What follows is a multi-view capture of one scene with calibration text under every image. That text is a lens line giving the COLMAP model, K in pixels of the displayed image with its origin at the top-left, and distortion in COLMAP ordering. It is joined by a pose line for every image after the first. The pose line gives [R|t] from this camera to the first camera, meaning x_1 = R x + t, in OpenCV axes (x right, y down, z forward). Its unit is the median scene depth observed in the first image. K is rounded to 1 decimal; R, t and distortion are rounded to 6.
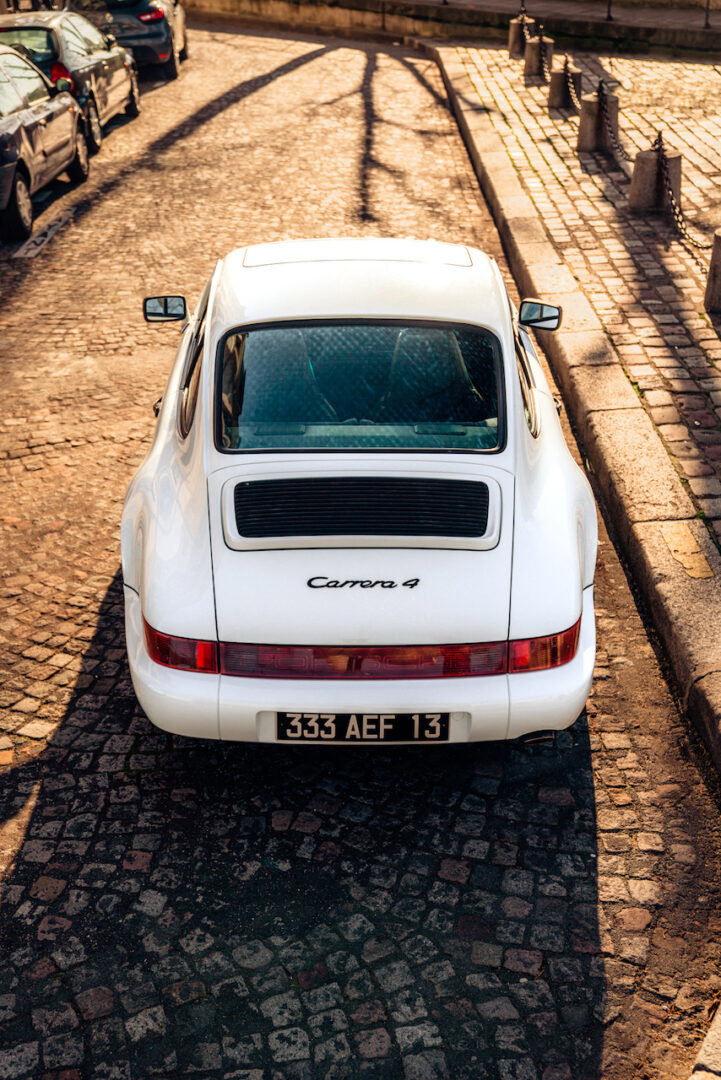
lens RADIAL K [[1346.0, 0, 345.1], [0, 1346.0, 563.6], [0, 0, 1]] dist [0.065641, 0.235511]
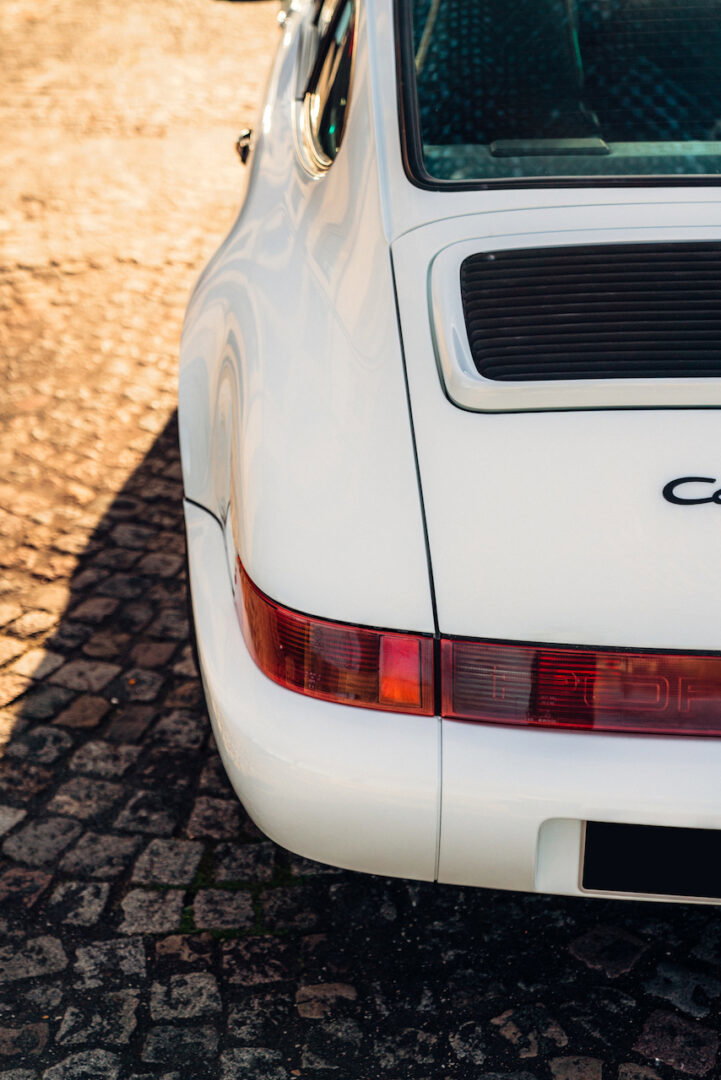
lens RADIAL K [[1775.2, 0, 360.5], [0, 1775.2, 540.0], [0, 0, 1]] dist [0.216708, 0.066335]
pose [[0.999418, 0.019130, -0.028244, -0.089807], [-0.018905, 0.999788, 0.008187, 0.022965], [0.028395, -0.007648, 0.999568, 0.418236]]
